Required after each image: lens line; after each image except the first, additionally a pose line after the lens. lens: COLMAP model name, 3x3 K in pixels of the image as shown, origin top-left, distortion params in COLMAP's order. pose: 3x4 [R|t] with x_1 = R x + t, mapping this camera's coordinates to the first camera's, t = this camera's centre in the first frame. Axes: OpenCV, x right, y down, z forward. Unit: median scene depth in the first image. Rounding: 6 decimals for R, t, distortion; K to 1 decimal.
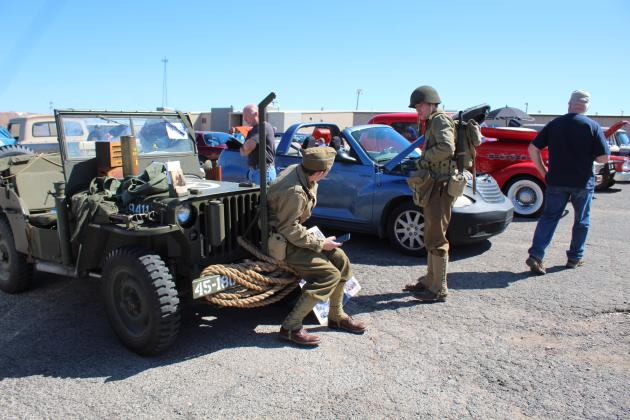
lens RADIAL K [[541.5, 0, 315.0], [0, 541.5, 210.0], [0, 0, 1]] dist [-0.141293, 0.125719]
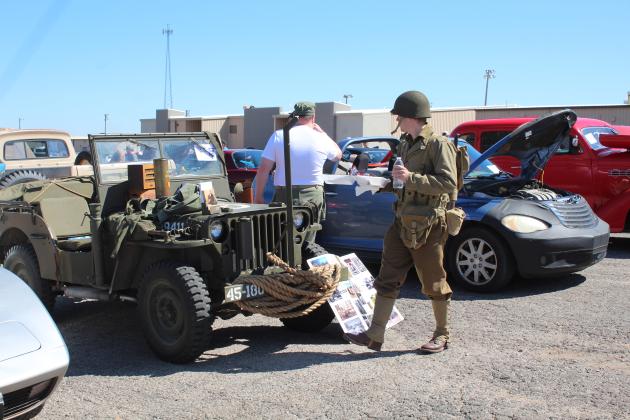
lens RADIAL K [[917.3, 0, 315.0], [0, 917.3, 210.0], [0, 0, 1]] dist [-0.008960, -0.011126]
pose [[0.993290, -0.018185, -0.114213, 0.153317], [0.009849, 0.997274, -0.073130, 0.096803], [0.115231, 0.071514, 0.990761, -0.752495]]
